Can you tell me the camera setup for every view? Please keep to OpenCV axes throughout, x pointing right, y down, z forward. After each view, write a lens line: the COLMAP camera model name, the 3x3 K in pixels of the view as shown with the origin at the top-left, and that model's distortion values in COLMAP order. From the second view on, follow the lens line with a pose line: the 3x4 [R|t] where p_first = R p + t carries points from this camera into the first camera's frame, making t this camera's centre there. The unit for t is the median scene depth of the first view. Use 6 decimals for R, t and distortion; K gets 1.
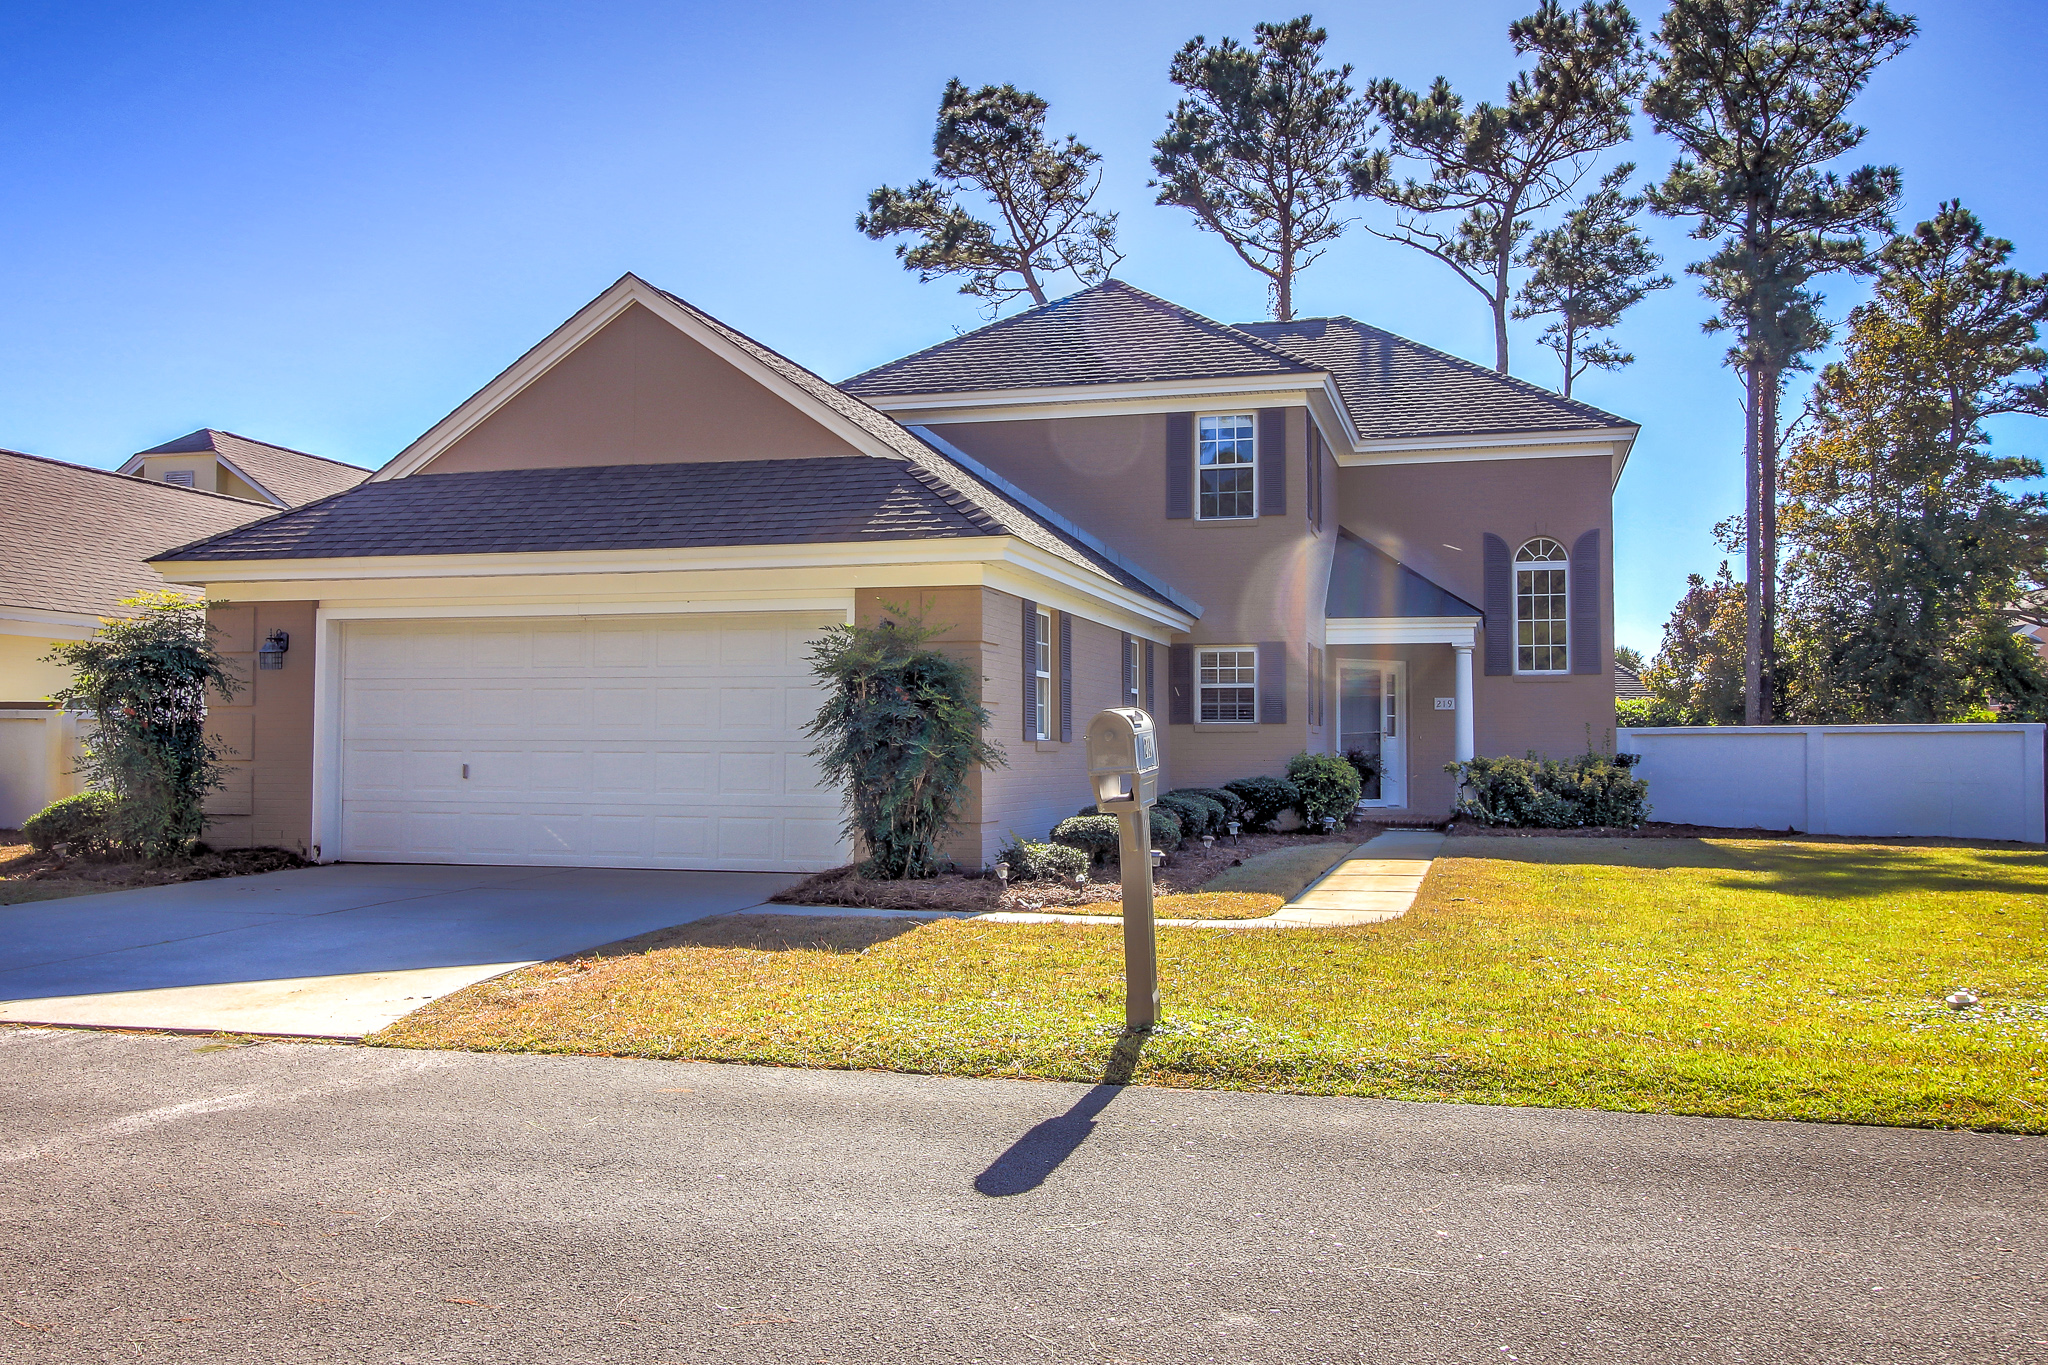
lens RADIAL K [[1711.5, 0, 1024.0], [0, 1711.5, 682.5], [0, 0, 1]] dist [-0.001120, -0.002055]
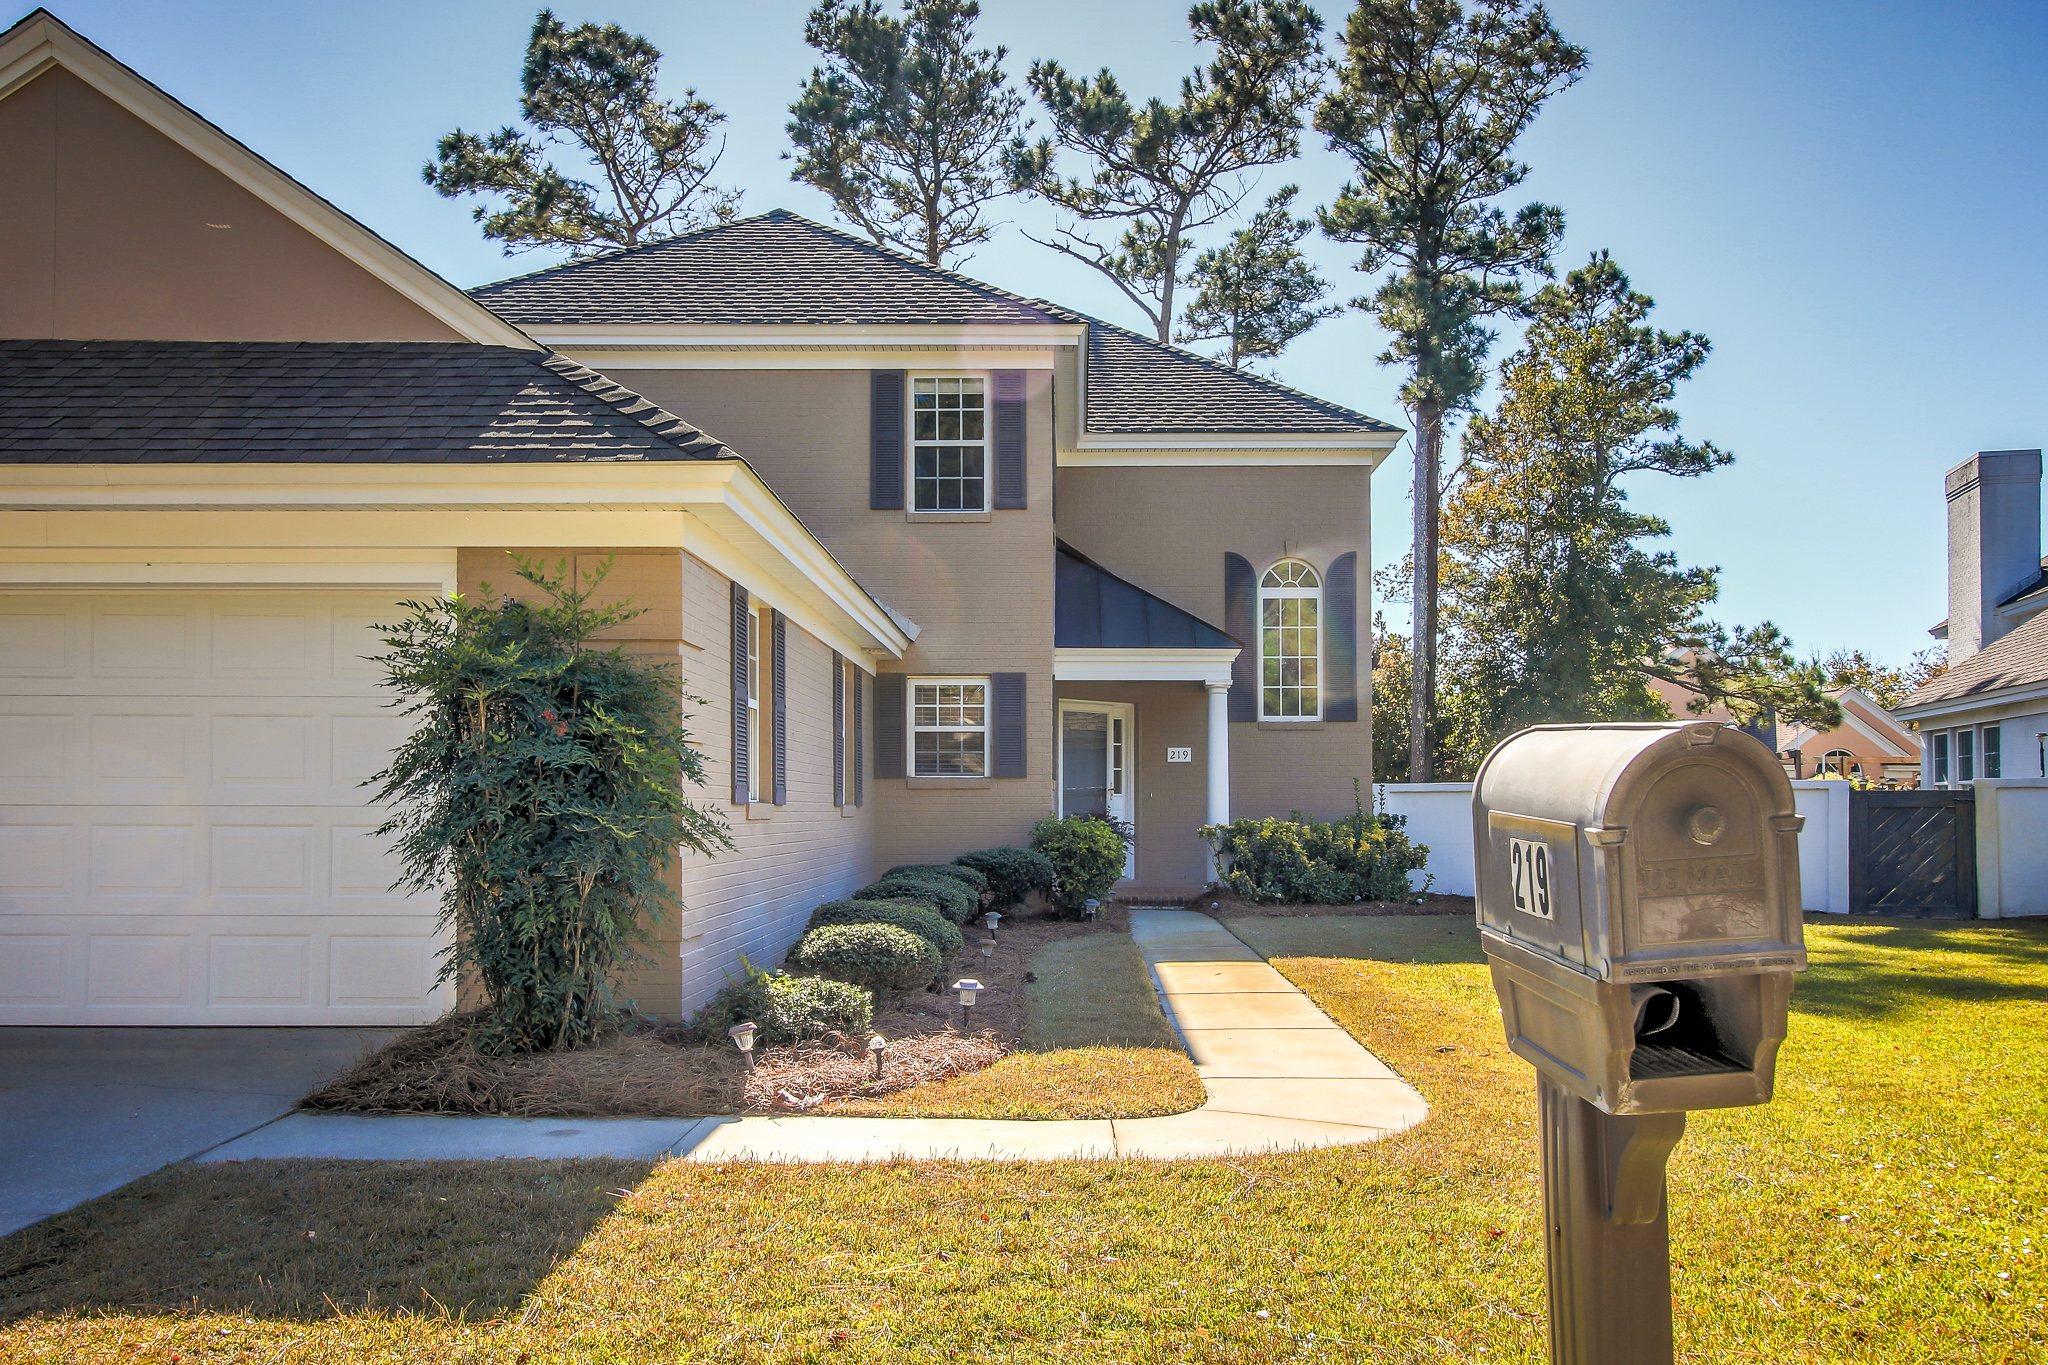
lens RADIAL K [[1626.5, 0, 1027.3], [0, 1626.5, 792.7], [0, 0, 1]] dist [0.005806, -0.003088]
pose [[0.965468, 0.000061, 0.260522, -0.023040], [-0.008670, 0.999454, 0.031895, 0.004142], [-0.260378, -0.033052, 0.964941, 0.168906]]
